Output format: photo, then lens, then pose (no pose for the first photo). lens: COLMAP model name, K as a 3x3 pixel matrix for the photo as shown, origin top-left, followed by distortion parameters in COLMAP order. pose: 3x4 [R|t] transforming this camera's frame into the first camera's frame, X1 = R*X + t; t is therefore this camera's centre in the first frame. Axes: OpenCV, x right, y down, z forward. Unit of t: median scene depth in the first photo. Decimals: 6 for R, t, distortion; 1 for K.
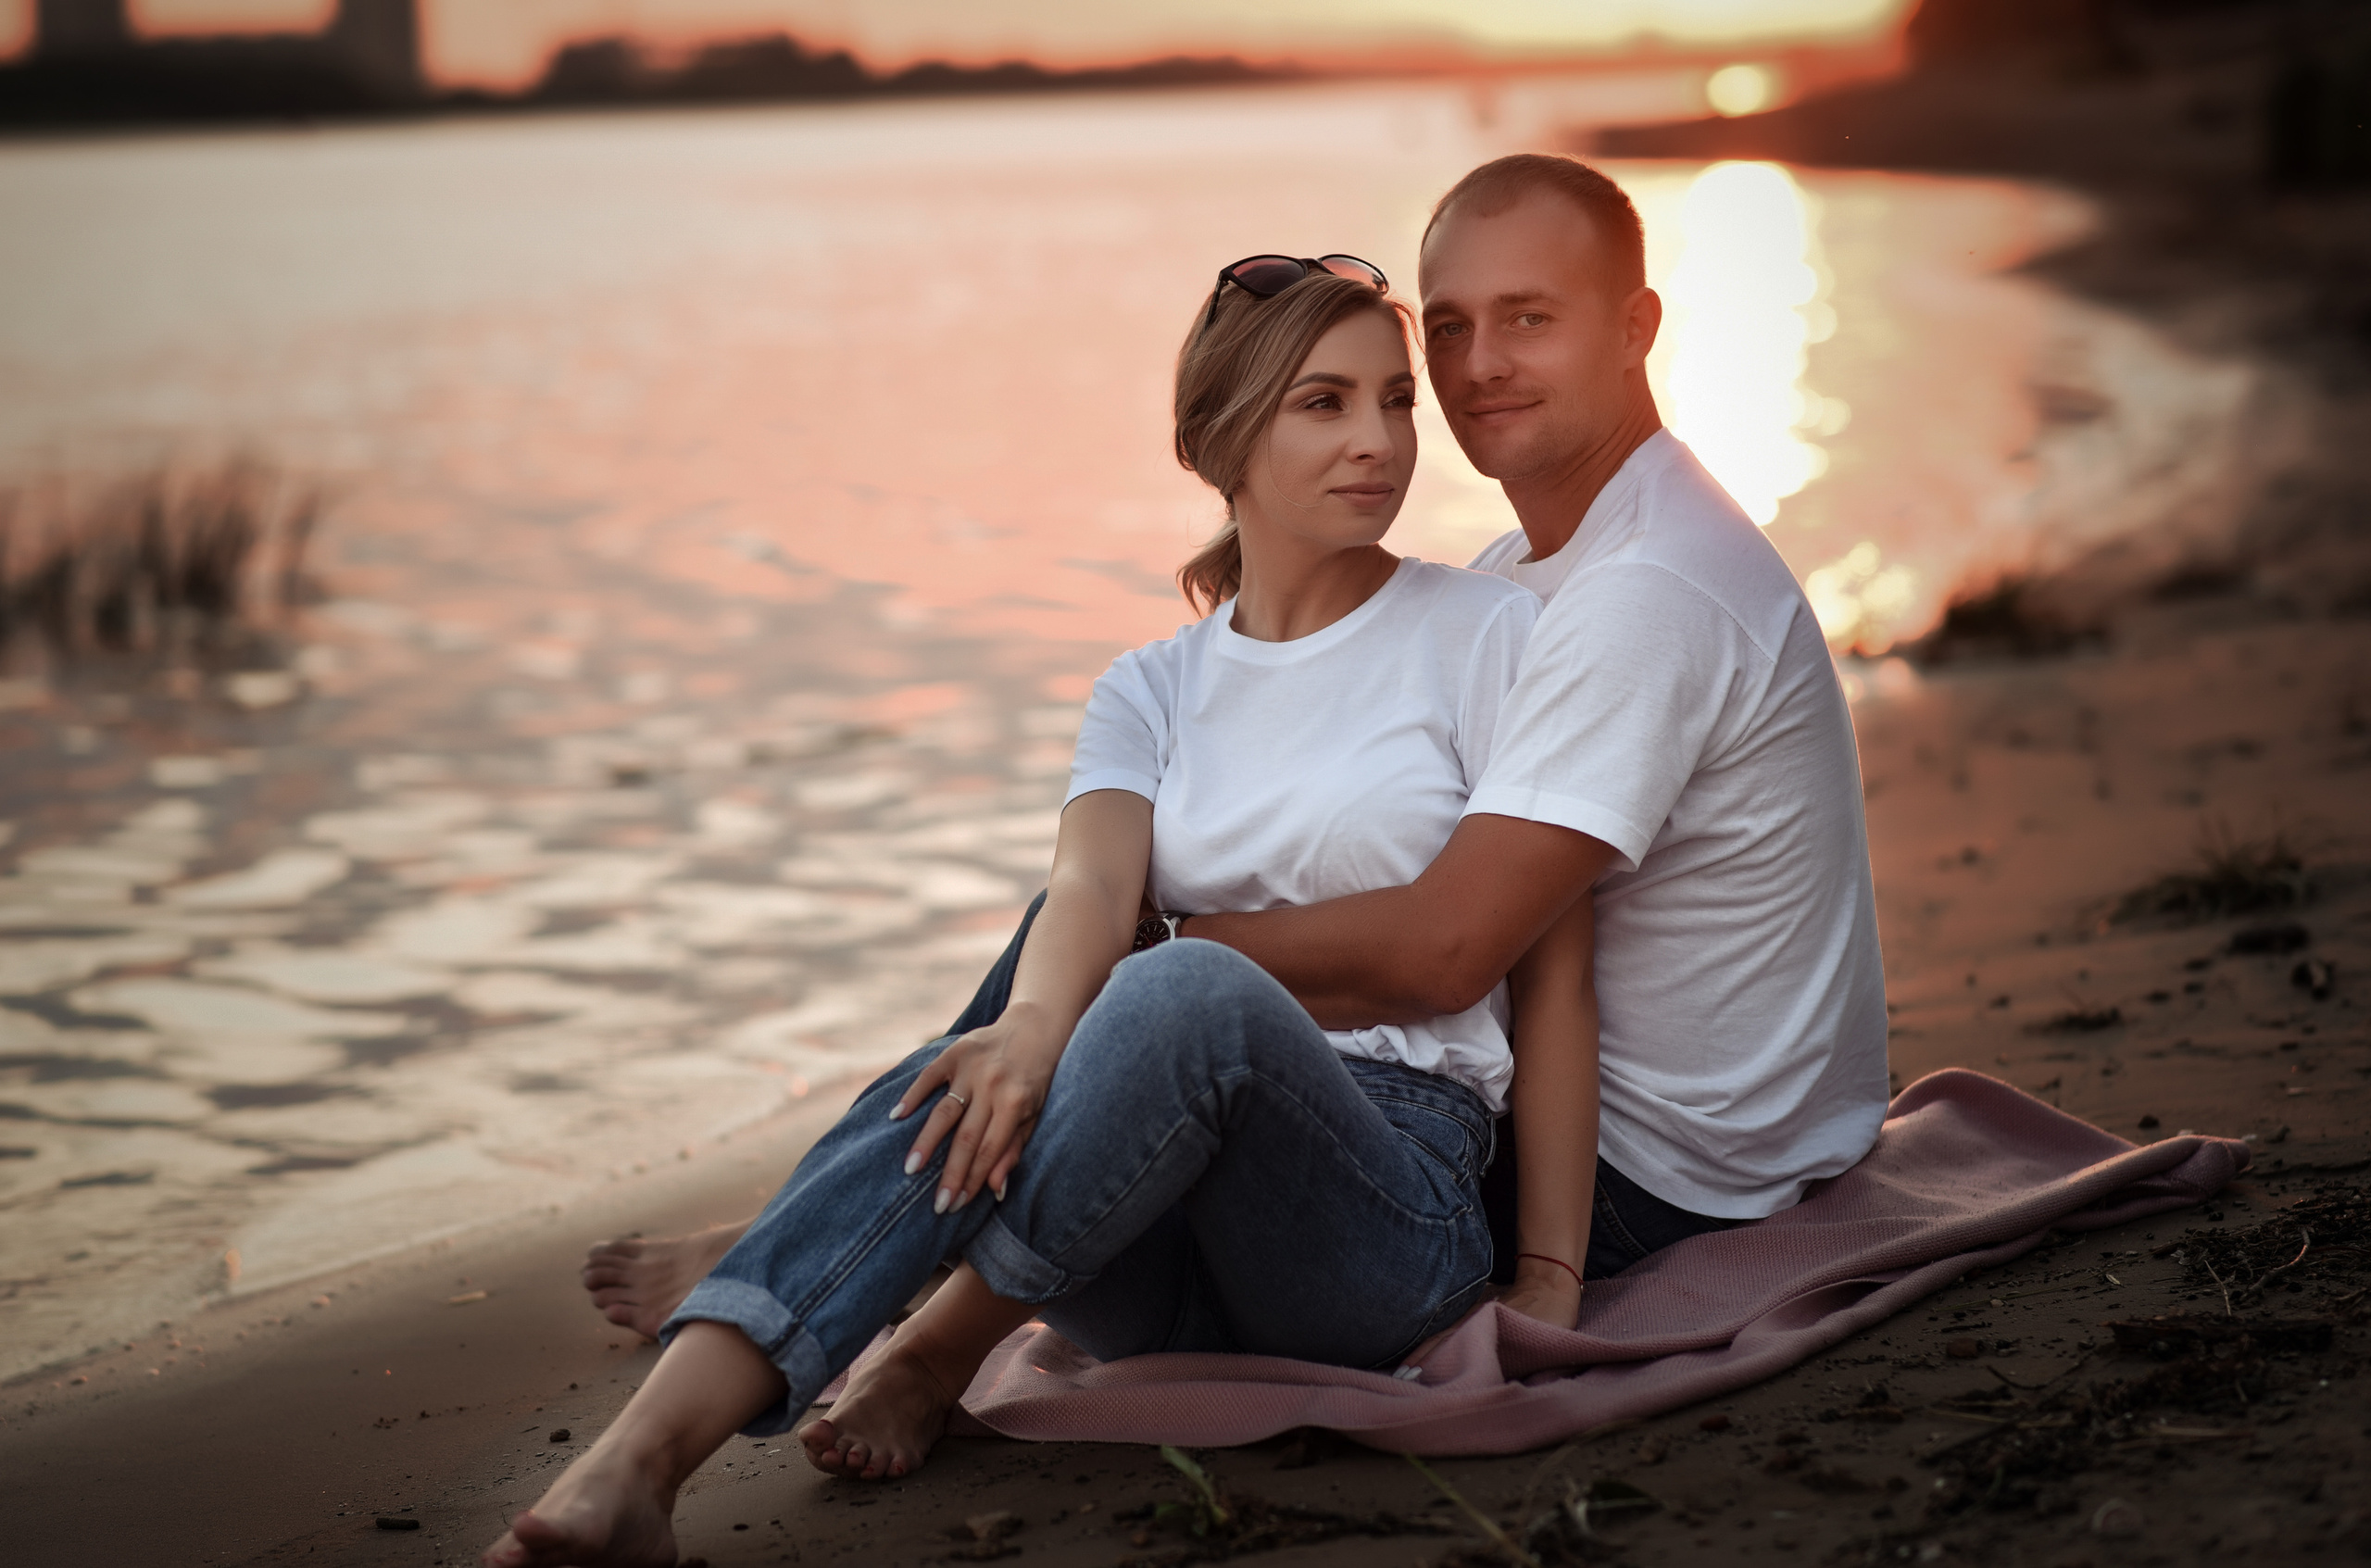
lens RADIAL K [[5813.5, 0, 1185.5], [0, 5813.5, 784.0], [0, 0, 1]] dist [-0.065599, 0.062398]
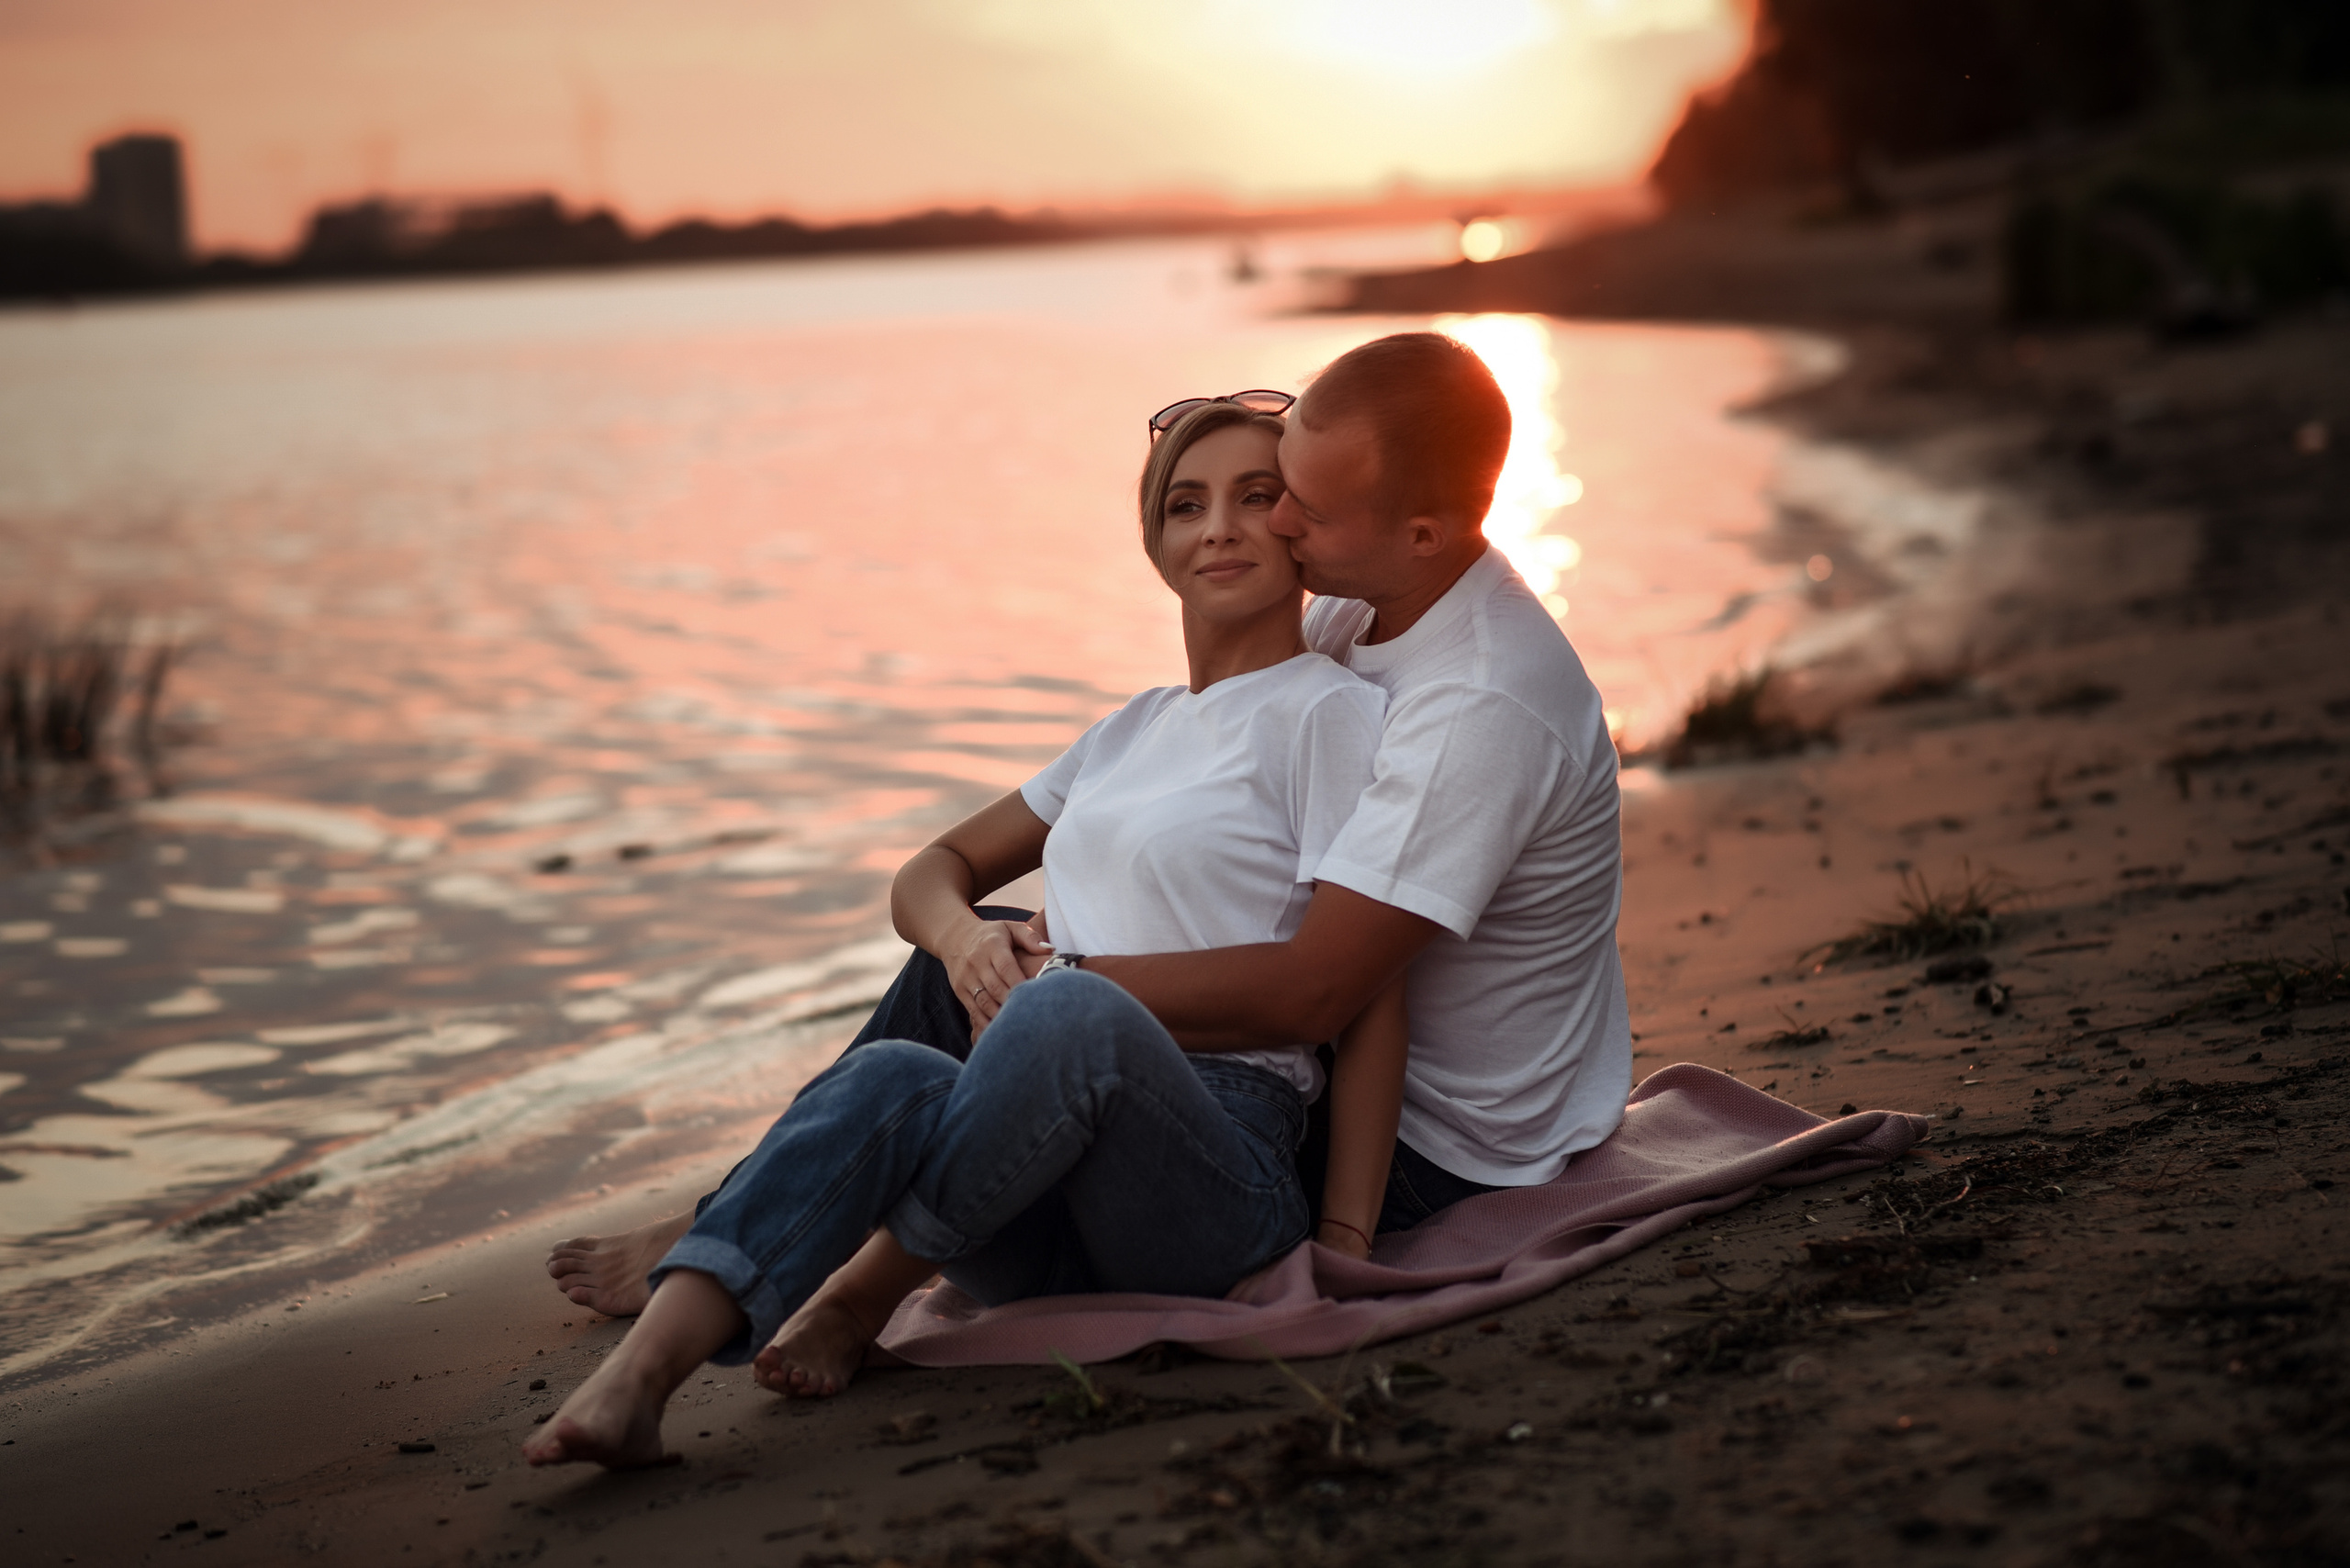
lens RADIAL K [[5962.8, 0, 1175.0], [0, 5962.8, 784.0], [0, 0, 1]] dist [-0.024640, -0.317792]
pose [[0.999020, -0.020740, 0.039112, -0.020709], [0.021837, 0.999374, -0.027831, 0.024093], [-0.038510, 0.028658, 0.998847, -0.240818]]
